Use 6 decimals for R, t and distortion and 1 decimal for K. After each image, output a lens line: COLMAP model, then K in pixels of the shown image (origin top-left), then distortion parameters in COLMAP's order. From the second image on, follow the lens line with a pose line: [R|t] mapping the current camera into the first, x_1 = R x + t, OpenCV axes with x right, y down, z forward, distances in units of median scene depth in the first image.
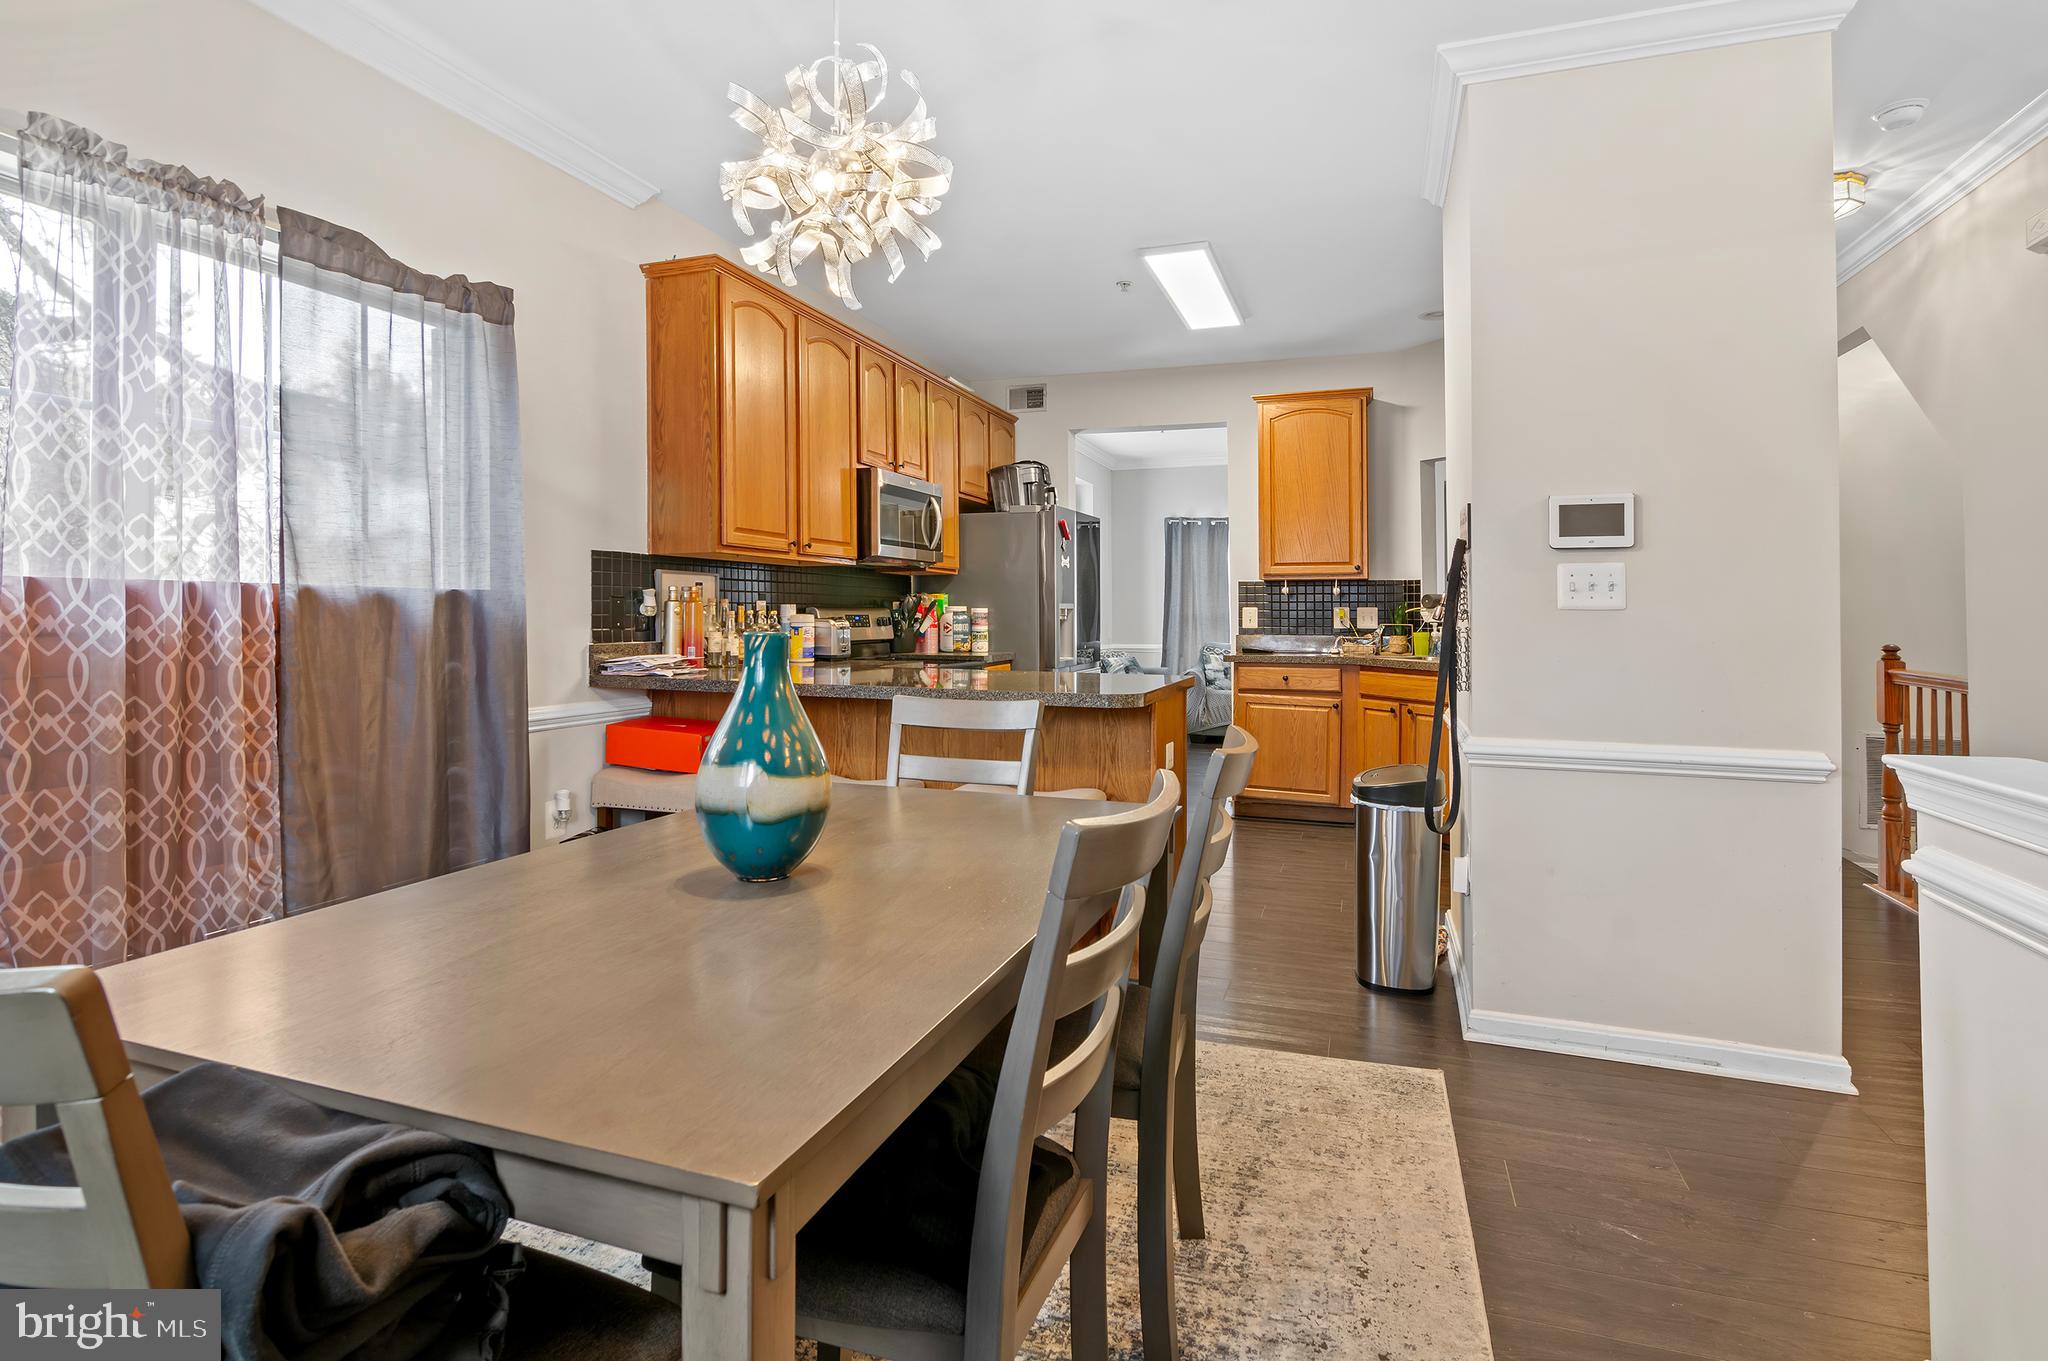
lens RADIAL K [[1014.5, 0, 1026.7], [0, 1014.5, 606.8], [0, 0, 1]] dist [-0.001471, -0.001102]
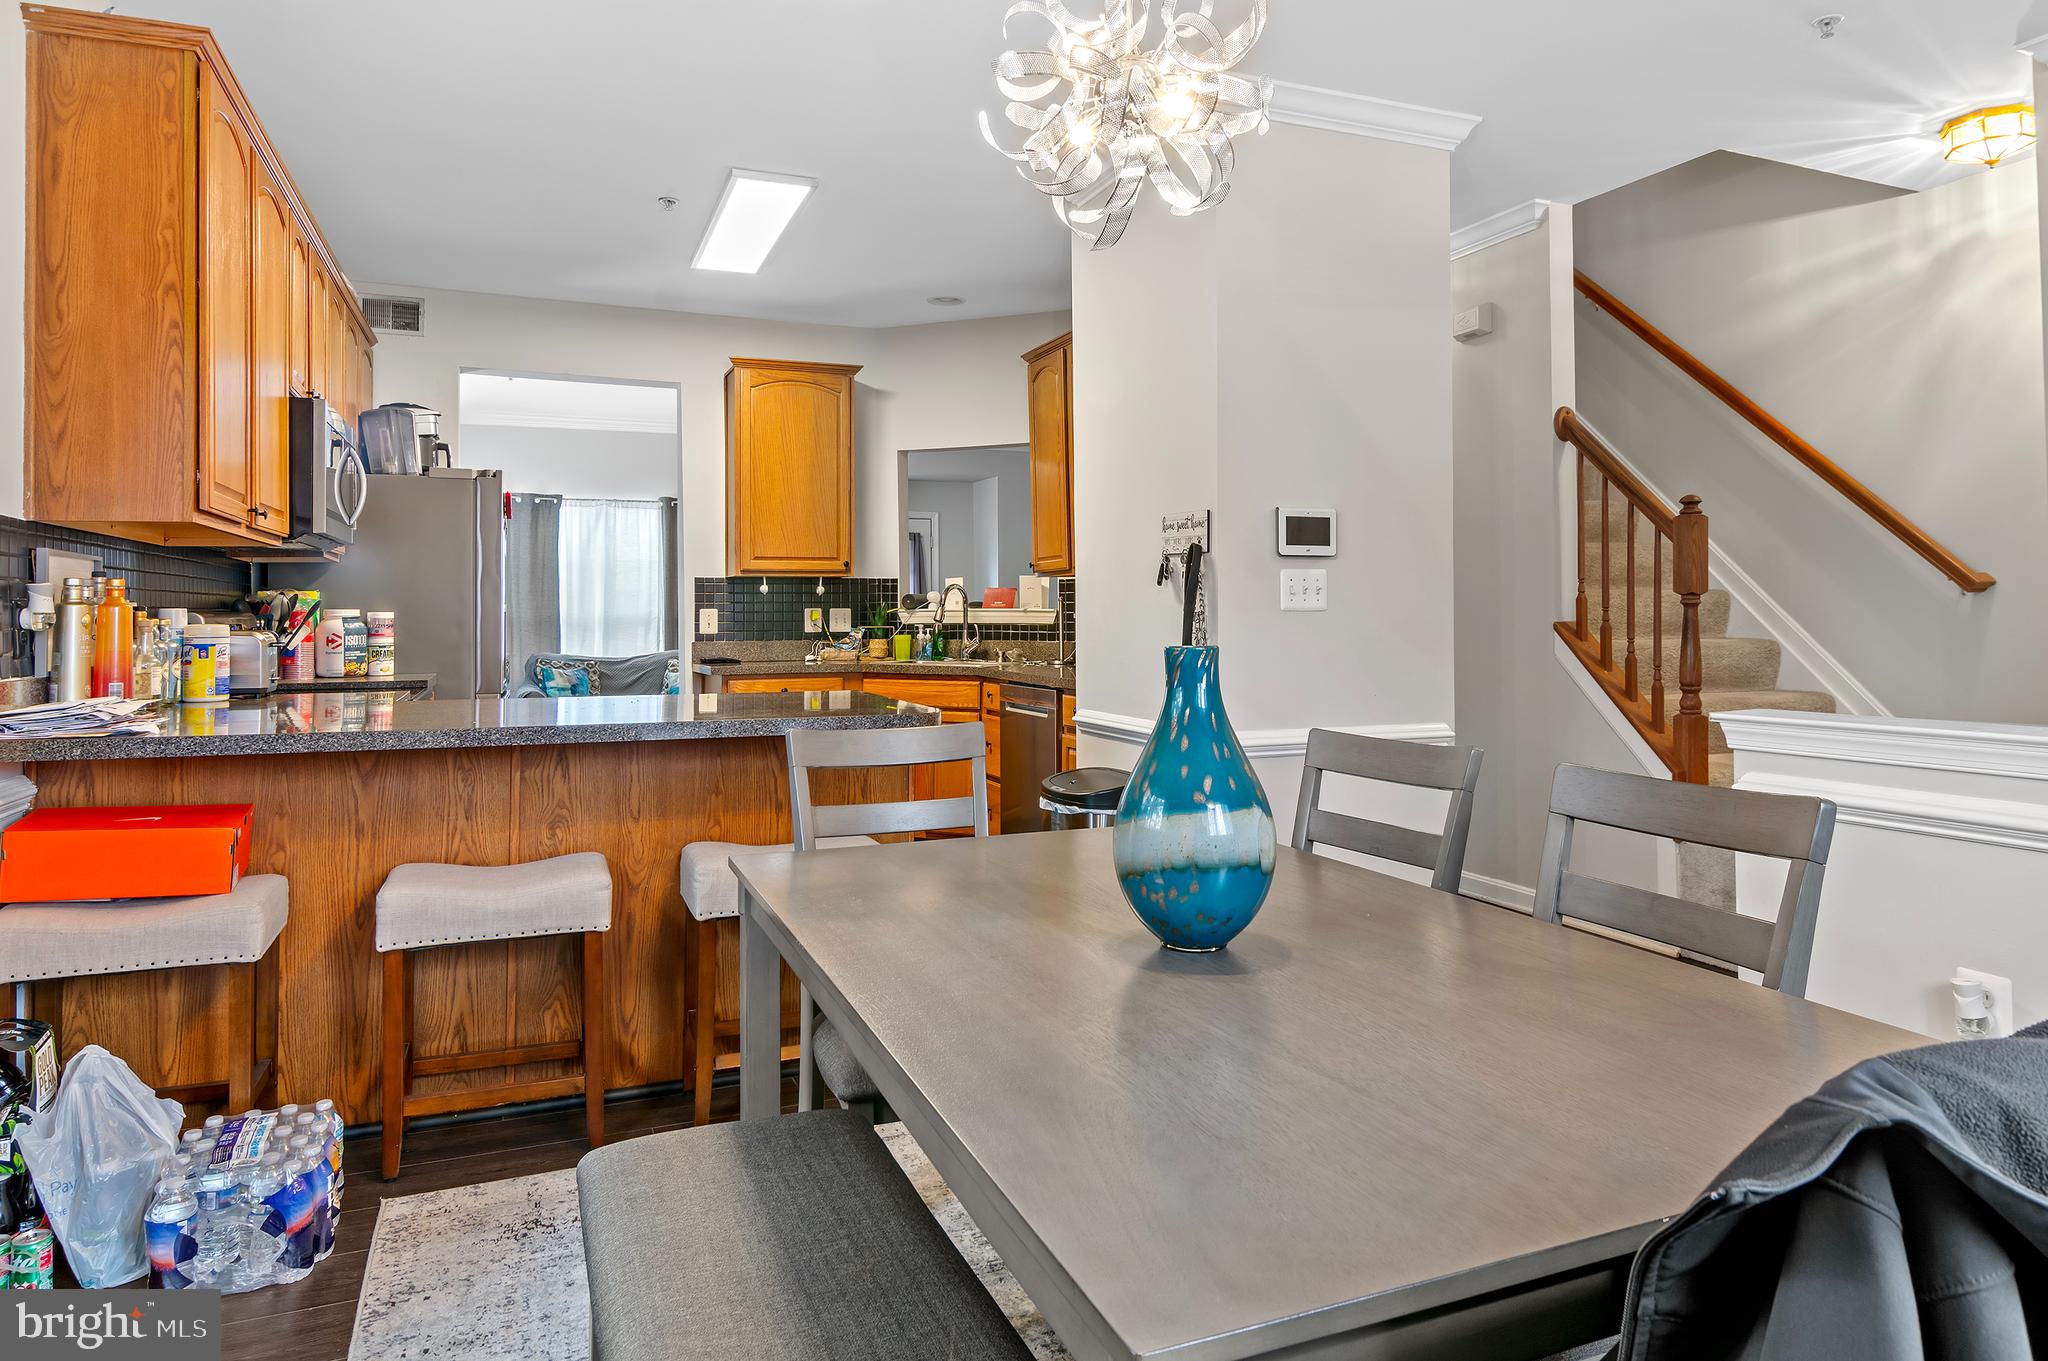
lens RADIAL K [[1216.4, 0, 1018.3], [0, 1216.4, 586.3], [0, 0, 1]] dist [-0.000740, -0.002013]
pose [[0.752515, 0.007496, 0.658532, -0.265043], [0.003115, 0.999884, -0.014941, -0.002424], [-0.658567, 0.013295, 0.752404, 0.090685]]
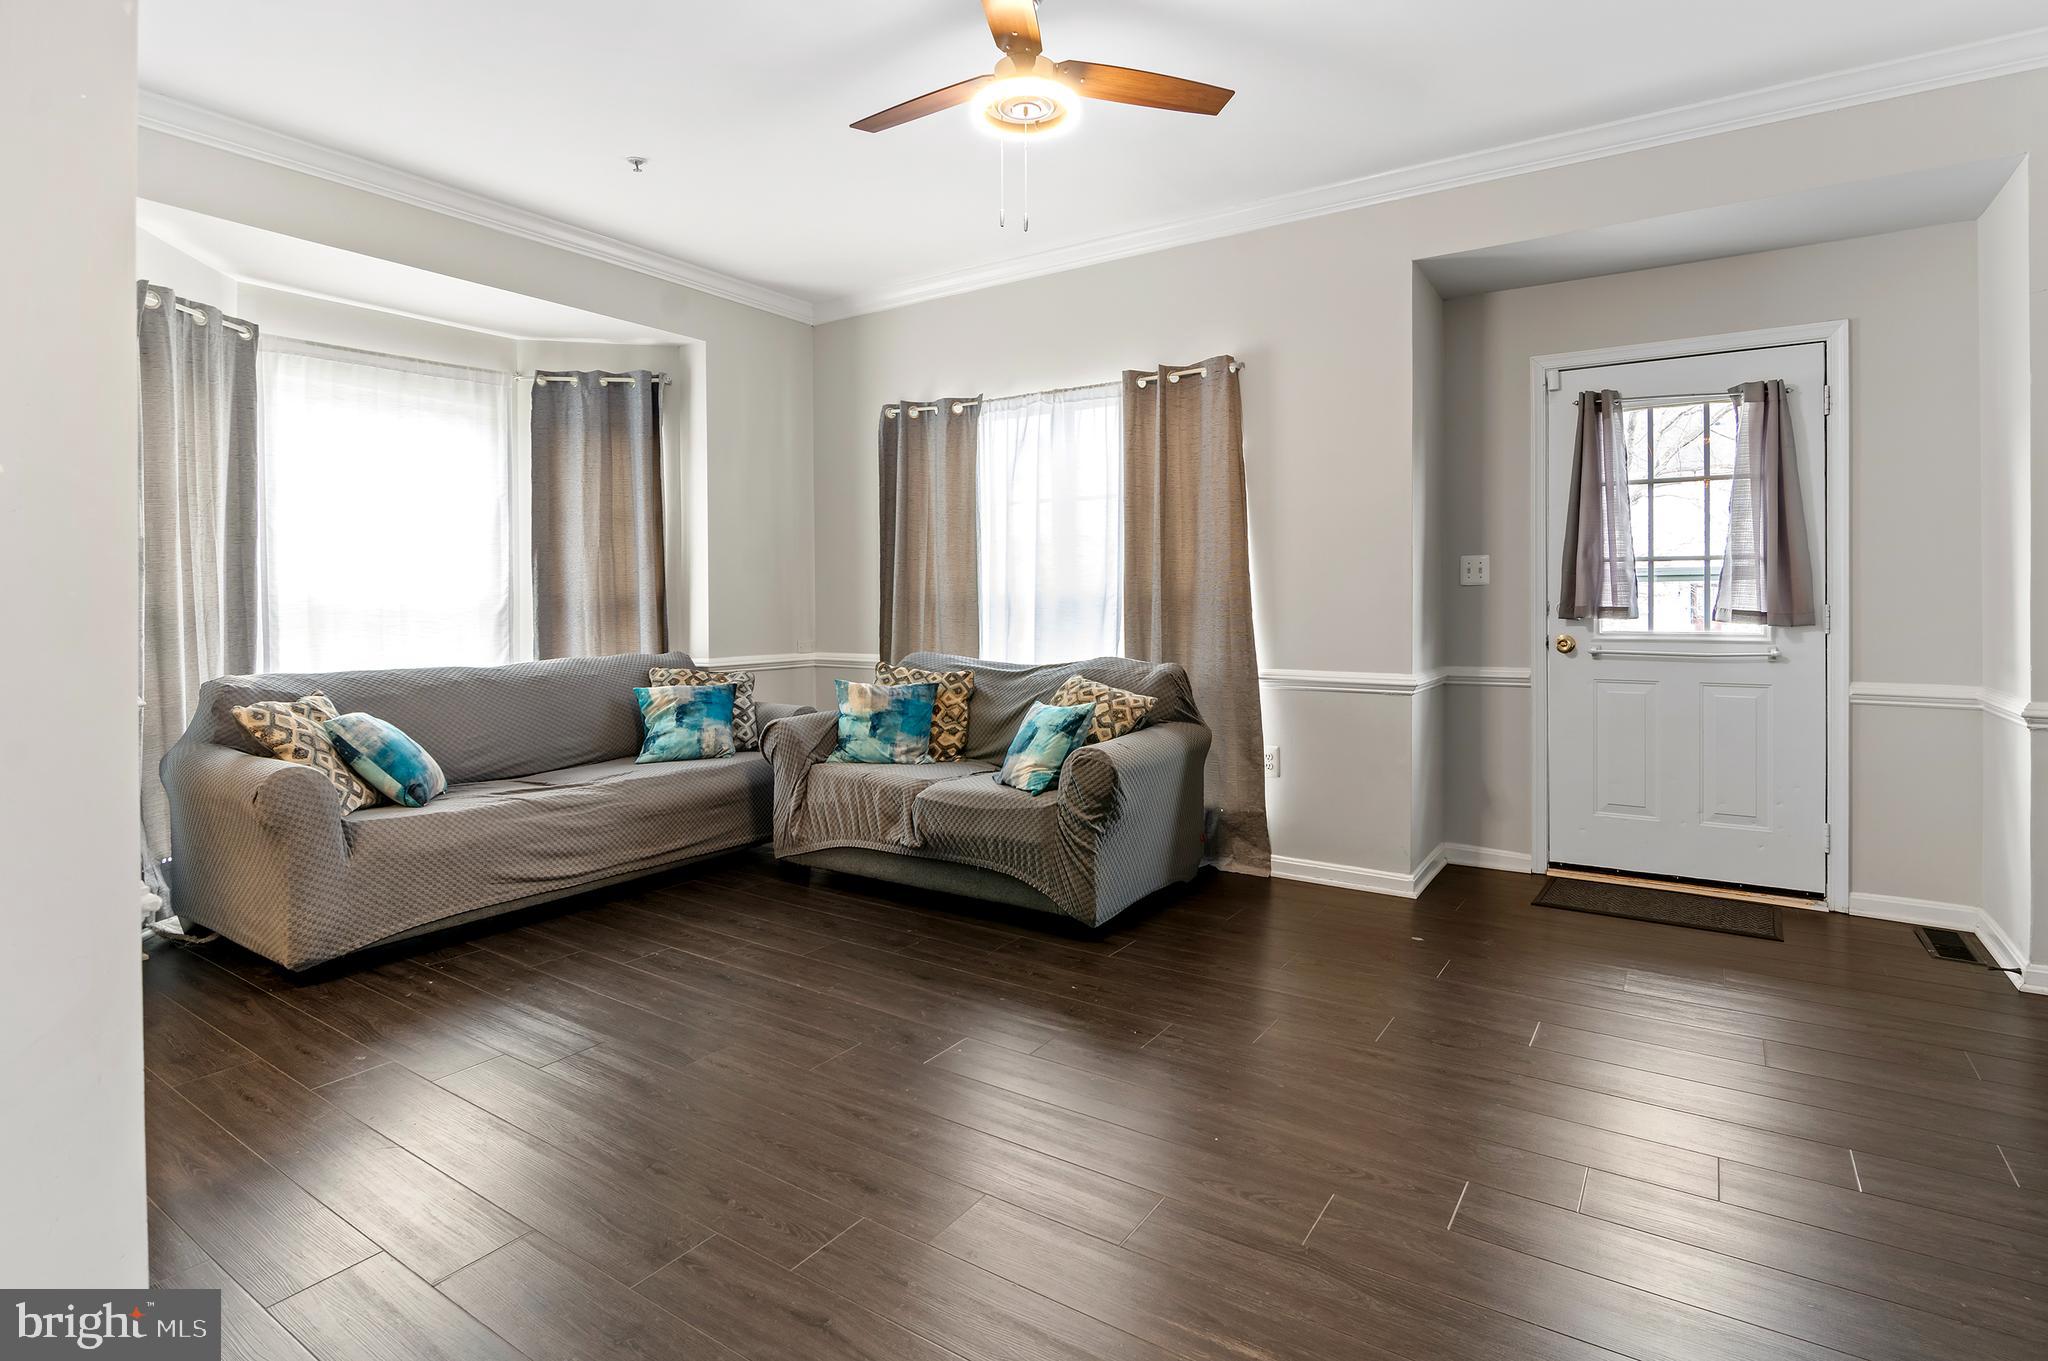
lens RADIAL K [[1020.3, 0, 1033.9], [0, 1020.3, 594.5], [0, 0, 1]] dist [-0.005463, -0.000935]
pose [[0.967526, -0.007038, -0.252673, 0.593332], [0.006615, 0.999975, -0.002524, 0.014871], [0.252685, 0.000770, 0.967548, 0.918924]]
